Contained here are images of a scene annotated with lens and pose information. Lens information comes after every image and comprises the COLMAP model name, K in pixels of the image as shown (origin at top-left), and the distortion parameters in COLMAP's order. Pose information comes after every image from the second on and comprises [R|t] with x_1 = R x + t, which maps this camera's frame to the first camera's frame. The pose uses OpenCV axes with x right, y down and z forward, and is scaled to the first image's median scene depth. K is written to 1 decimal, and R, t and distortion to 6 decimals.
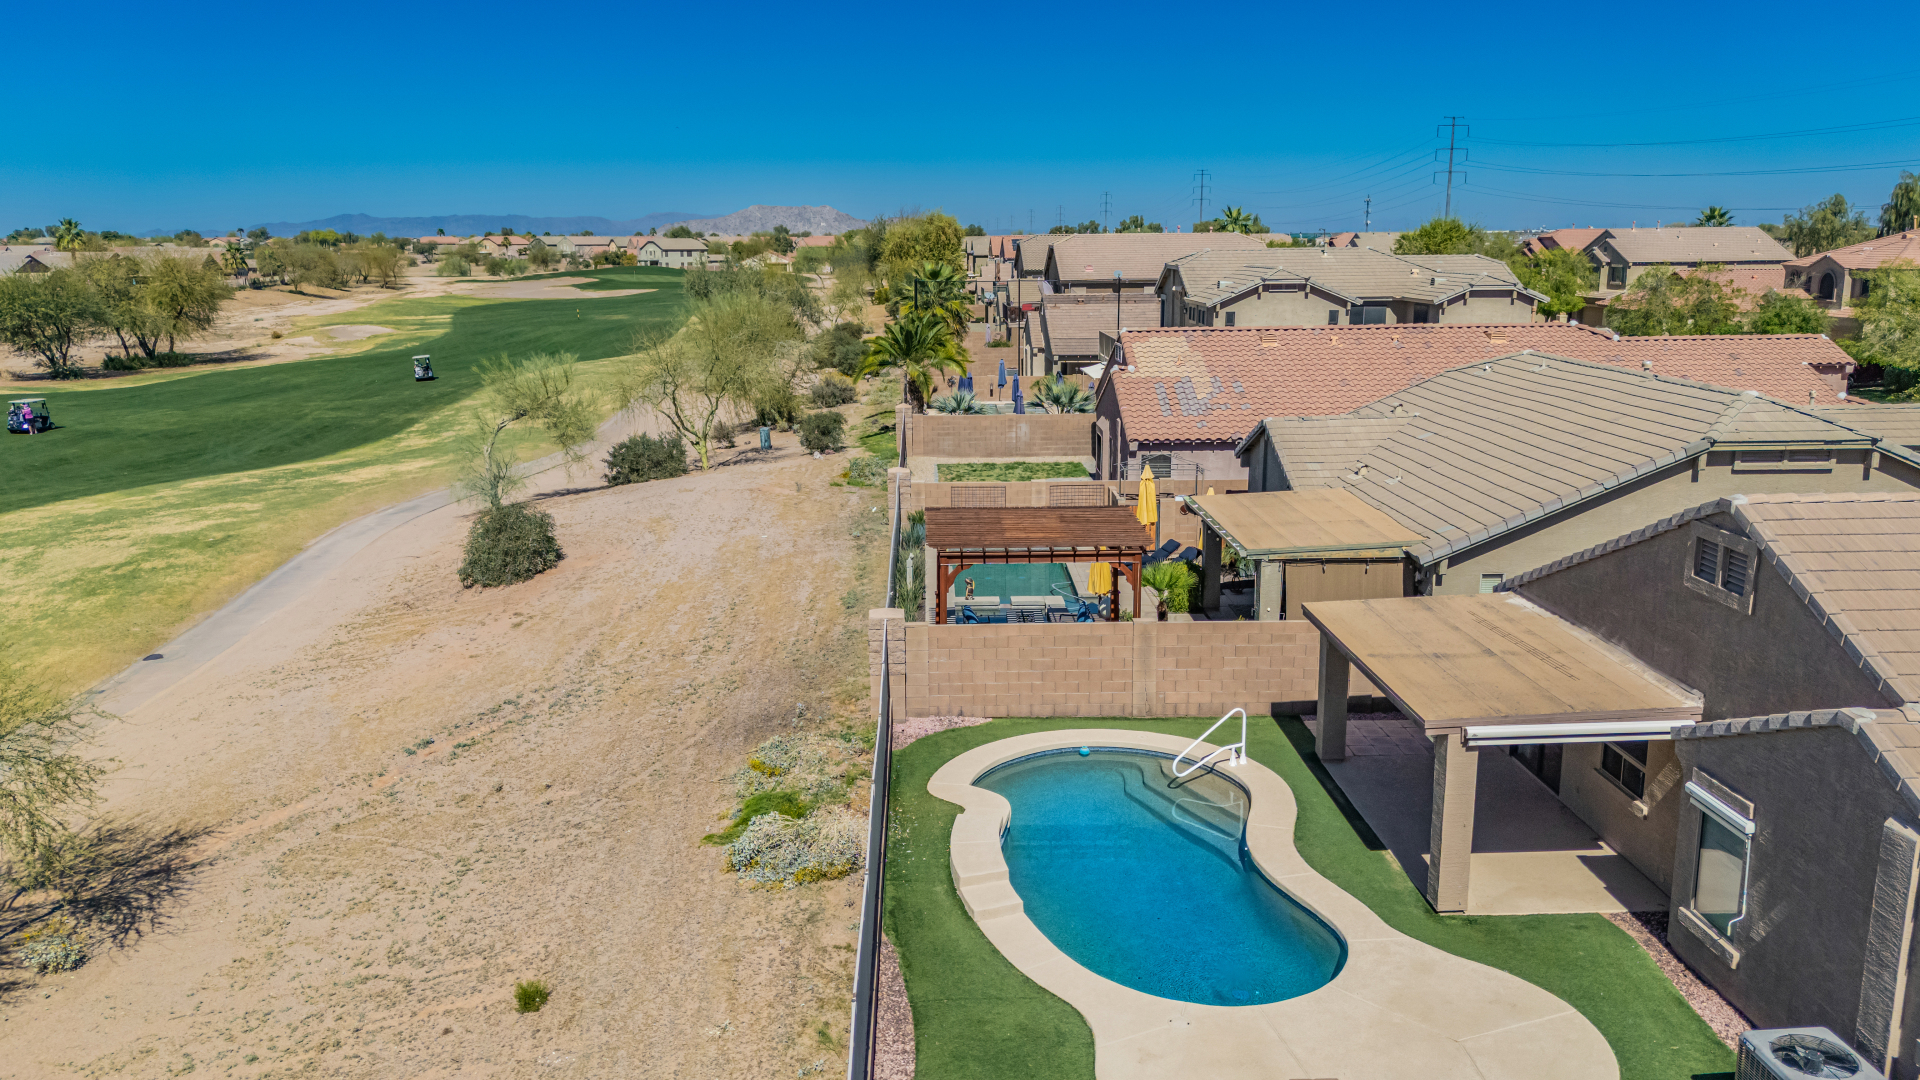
lens RADIAL K [[1425.1, 0, 971.0], [0, 1425.1, 536.0], [0, 0, 1]] dist [0.074392, -0.071305]
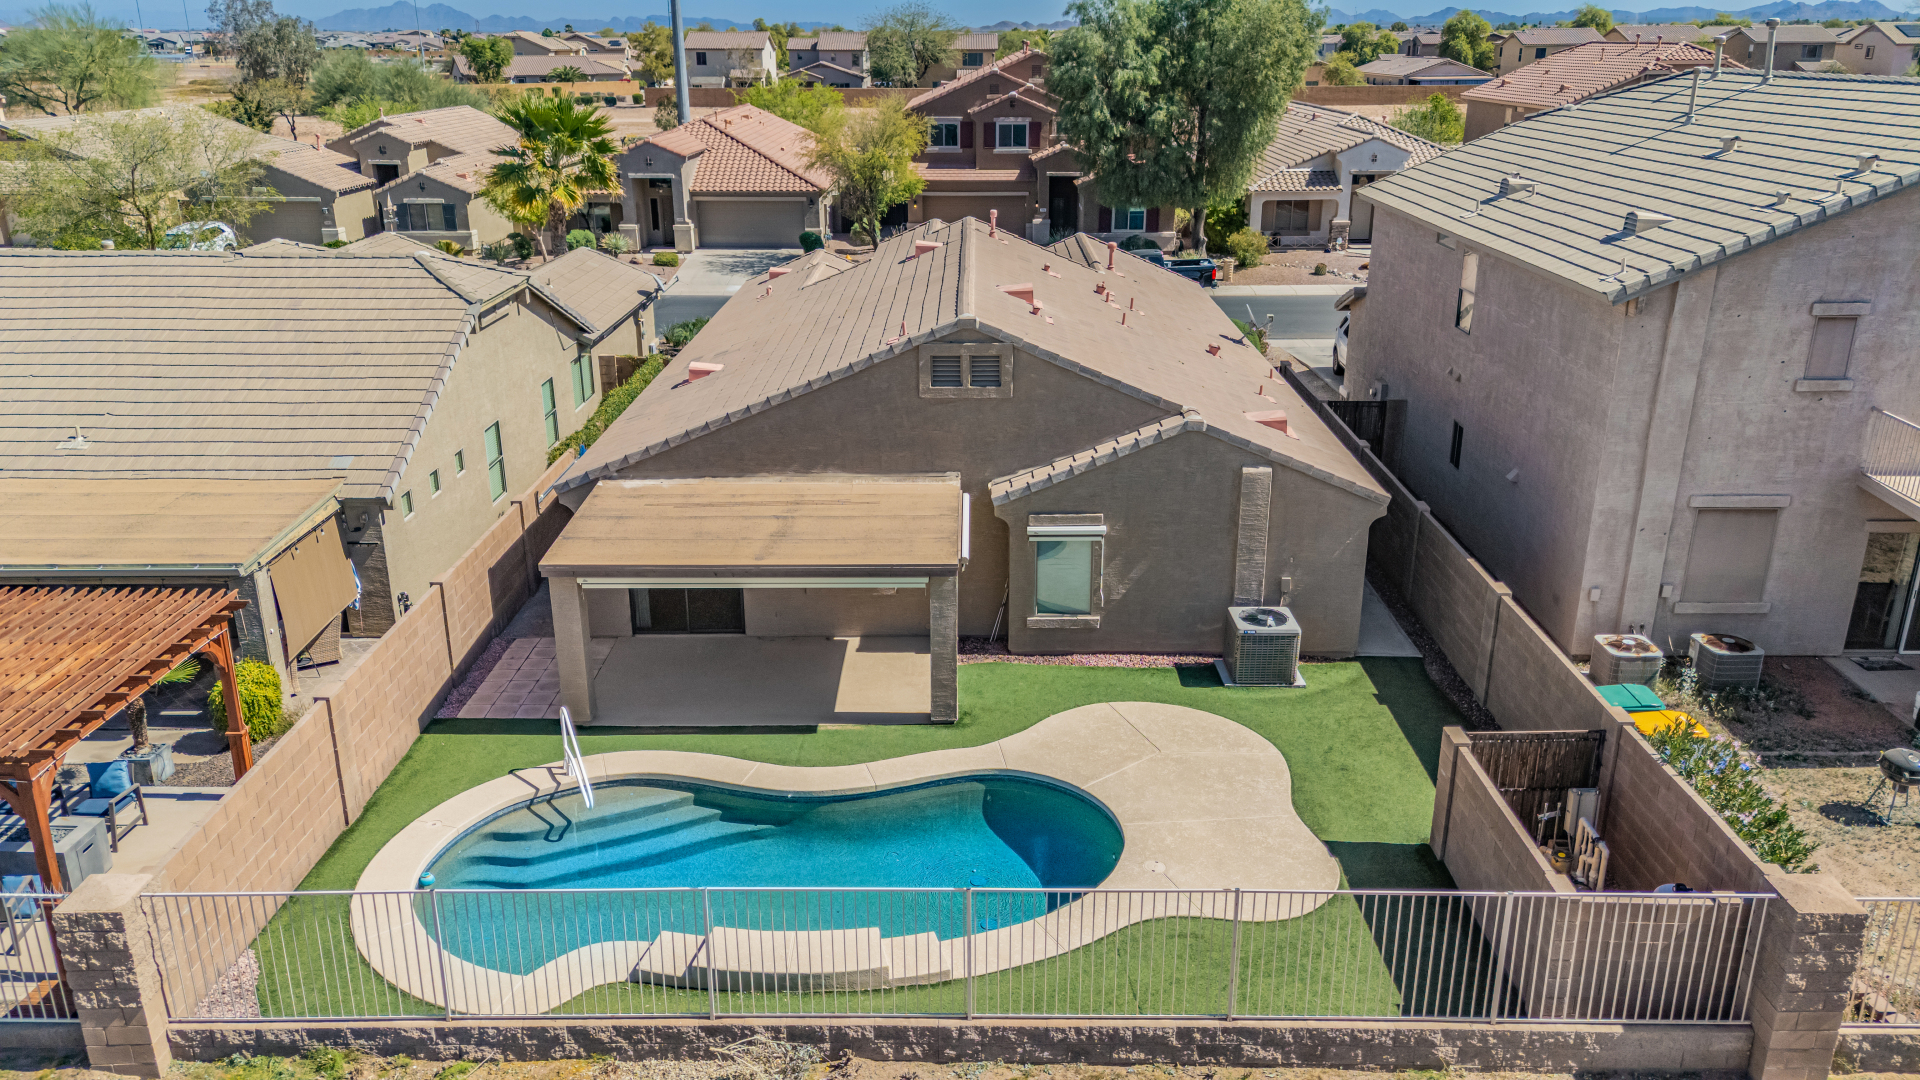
lens RADIAL K [[1413.5, 0, 967.0], [0, 1413.5, 537.5], [0, 0, 1]] dist [0.071442, -0.061028]
pose [[0.044397, -0.331564, 0.942387, -0.451355], [0.207356, 0.925833, 0.315971, -0.149937], [-0.977258, 0.181381, 0.109856, 0.546657]]
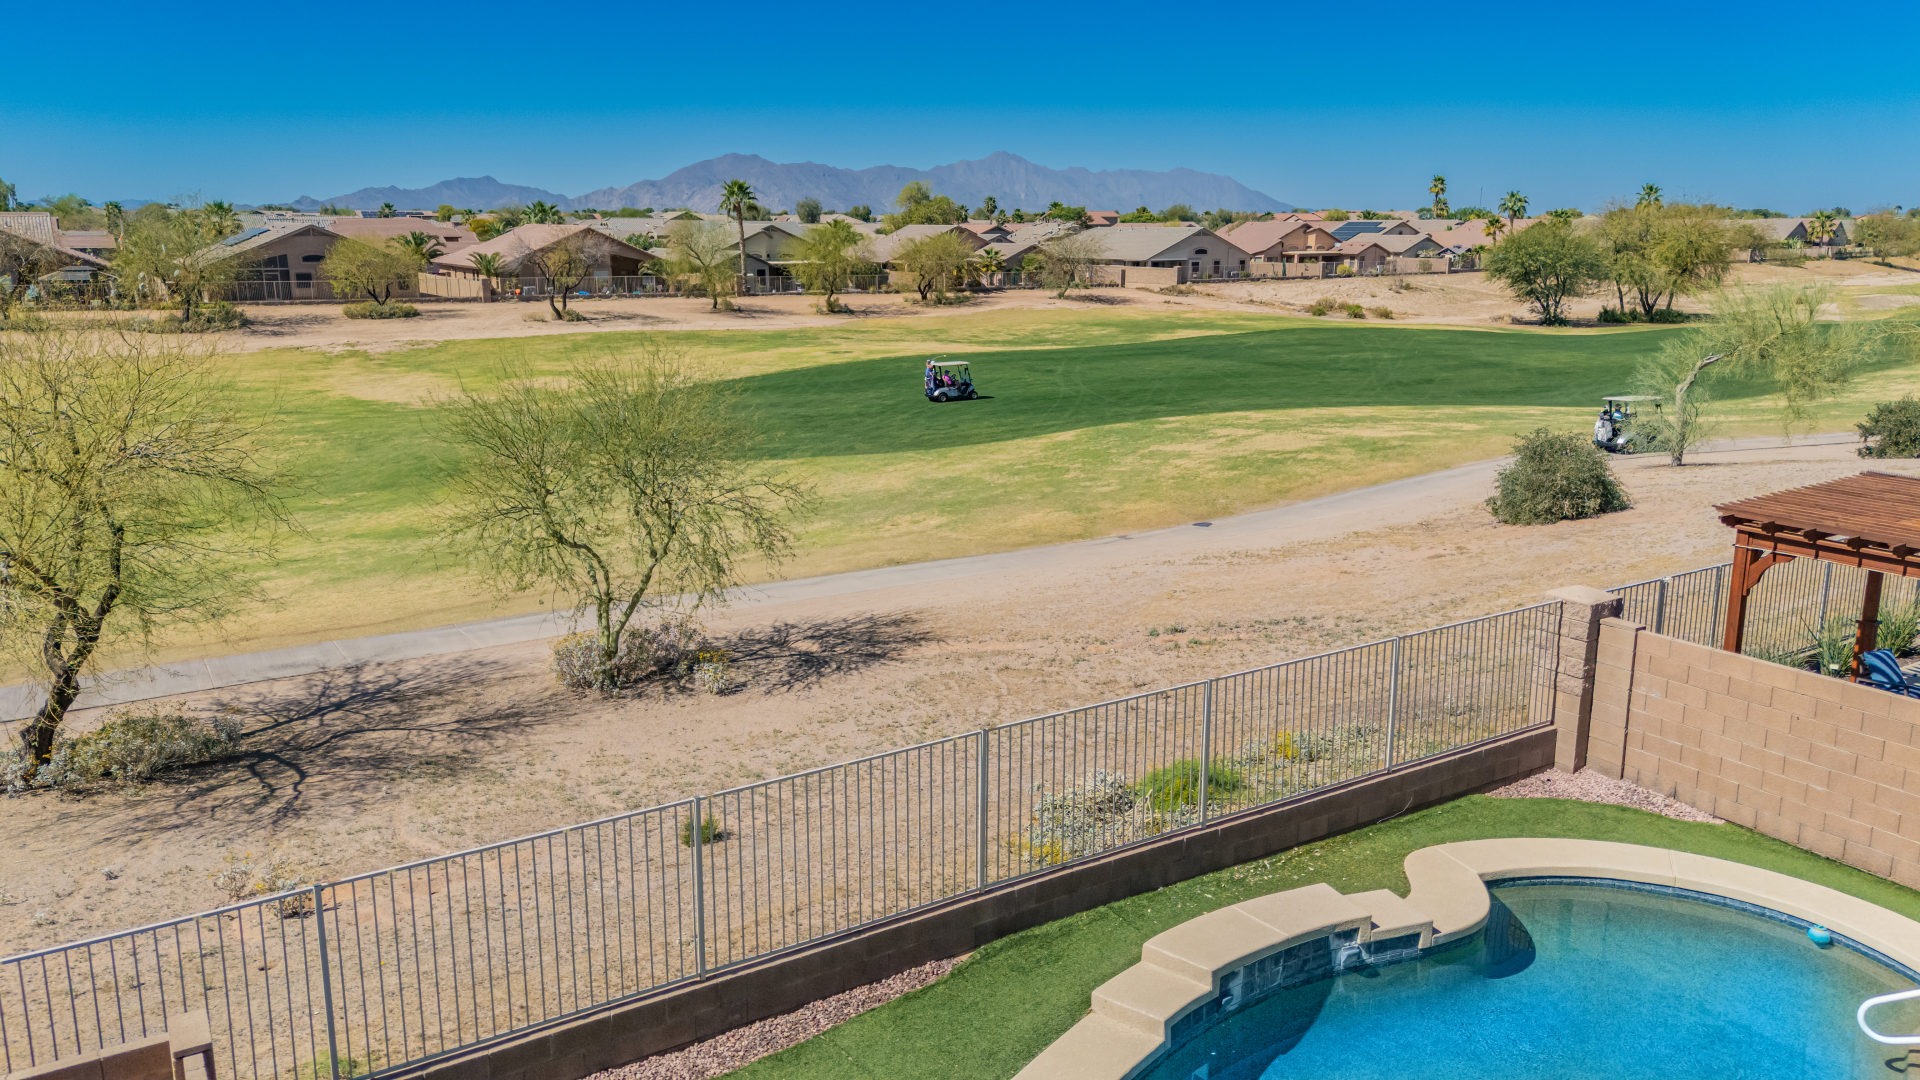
lens RADIAL K [[1409.1, 0, 965.0], [0, 1409.1, 533.7], [0, 0, 1]] dist [0.096962, -0.103456]
pose [[0.510321, 0.192981, -0.838052, 0.290749], [-0.183232, 0.976520, 0.113290, 0.006097], [0.840237, 0.095743, 0.533699, 0.392118]]
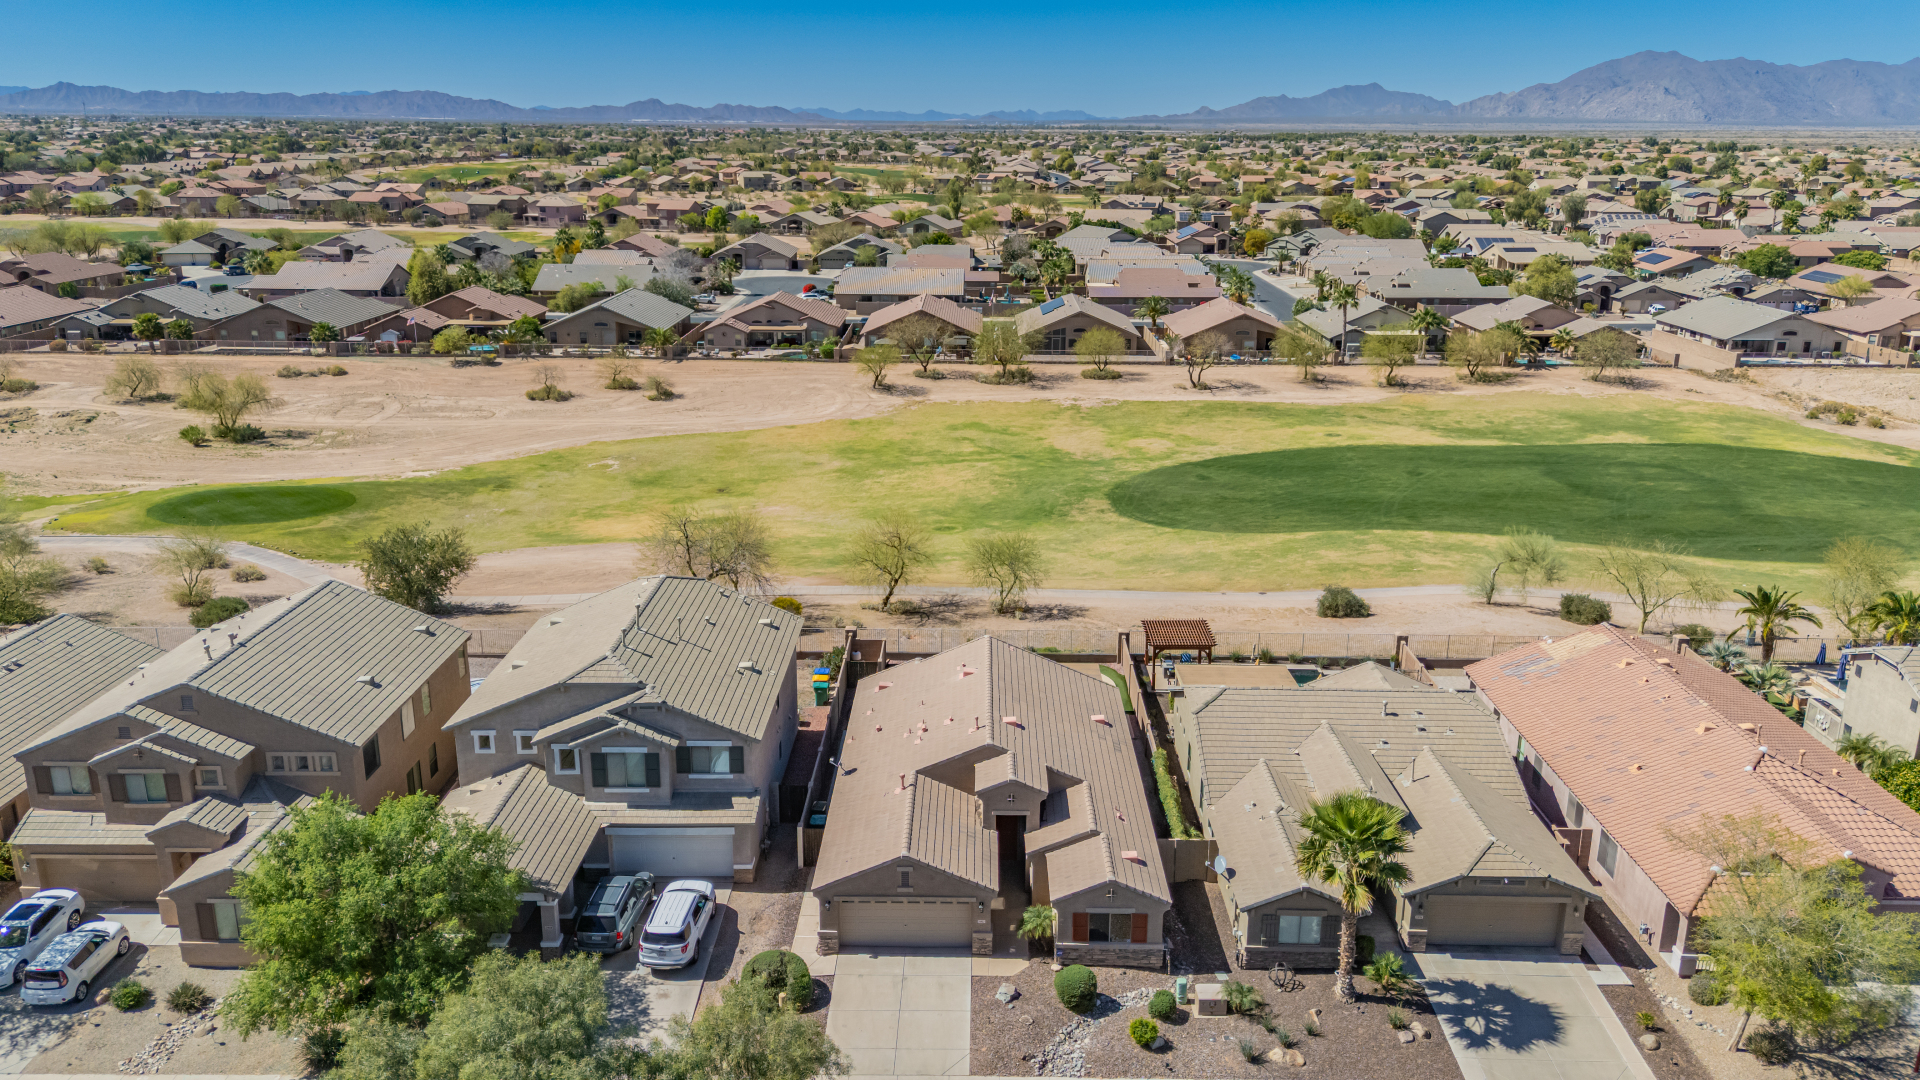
lens RADIAL K [[1409.1, 0, 965.0], [0, 1409.1, 533.7], [0, 0, 1]] dist [0.096962, -0.103456]
pose [[-0.045482, 0.283019, -0.958035, 2.660115], [-0.211867, 0.934478, 0.286117, -0.888840], [0.976240, 0.215990, 0.017461, 0.490521]]
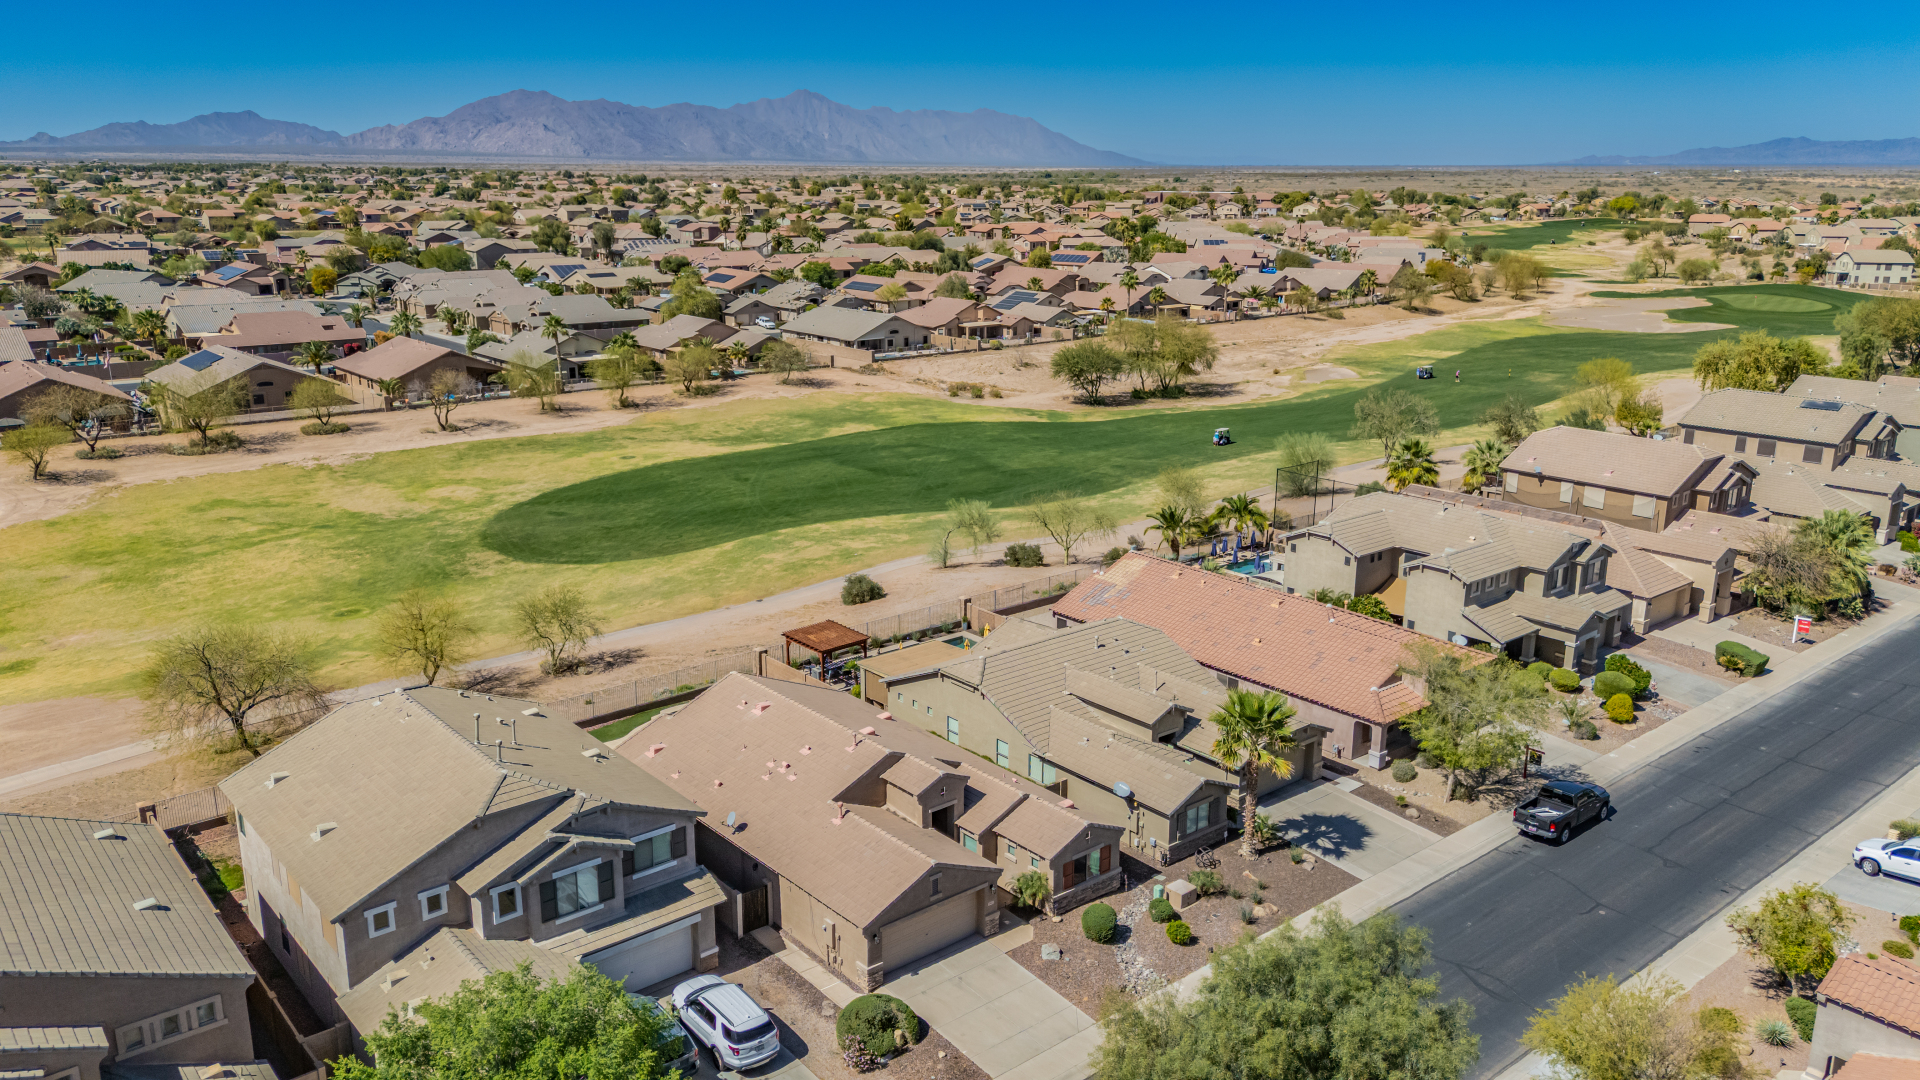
lens RADIAL K [[1413.5, 0, 967.0], [0, 1413.5, 537.5], [0, 0, 1]] dist [0.071442, -0.061028]
pose [[0.620316, 0.209611, -0.755825, 2.381428], [-0.170176, 0.976643, 0.131183, -0.634632], [0.765668, 0.047248, 0.641498, -0.664245]]
